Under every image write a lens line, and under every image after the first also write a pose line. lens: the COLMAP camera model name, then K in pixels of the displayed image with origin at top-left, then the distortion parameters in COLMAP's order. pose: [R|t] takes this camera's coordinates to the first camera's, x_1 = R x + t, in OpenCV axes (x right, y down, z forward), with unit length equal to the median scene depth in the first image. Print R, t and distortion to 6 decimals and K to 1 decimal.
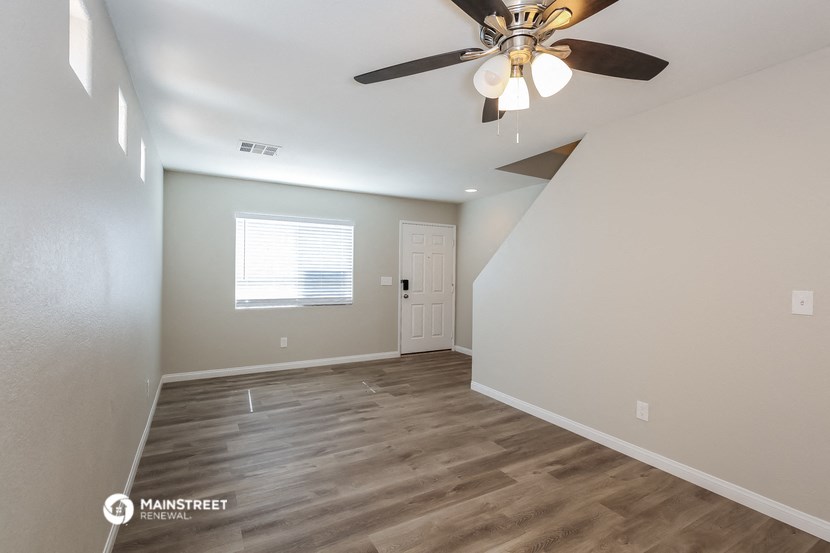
lens RADIAL K [[379.9, 0, 418.8], [0, 379.9, 269.7], [0, 0, 1]] dist [-0.001989, -0.000056]
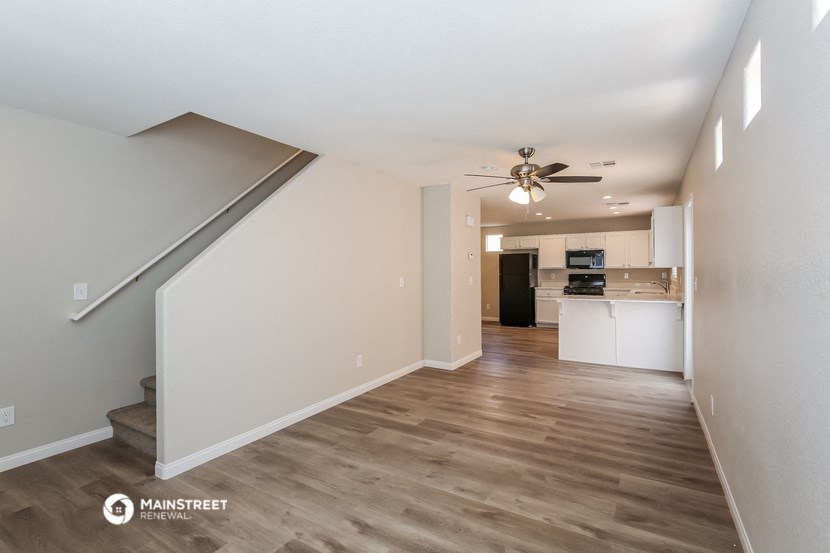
lens RADIAL K [[379.9, 0, 418.8], [0, 379.9, 269.7], [0, 0, 1]] dist [-0.001989, -0.000056]
pose [[-0.475452, -0.004921, 0.879728, -0.848295], [-0.003336, 0.999987, 0.003791, -0.004712], [-0.879735, -0.001133, -0.475462, 1.479121]]
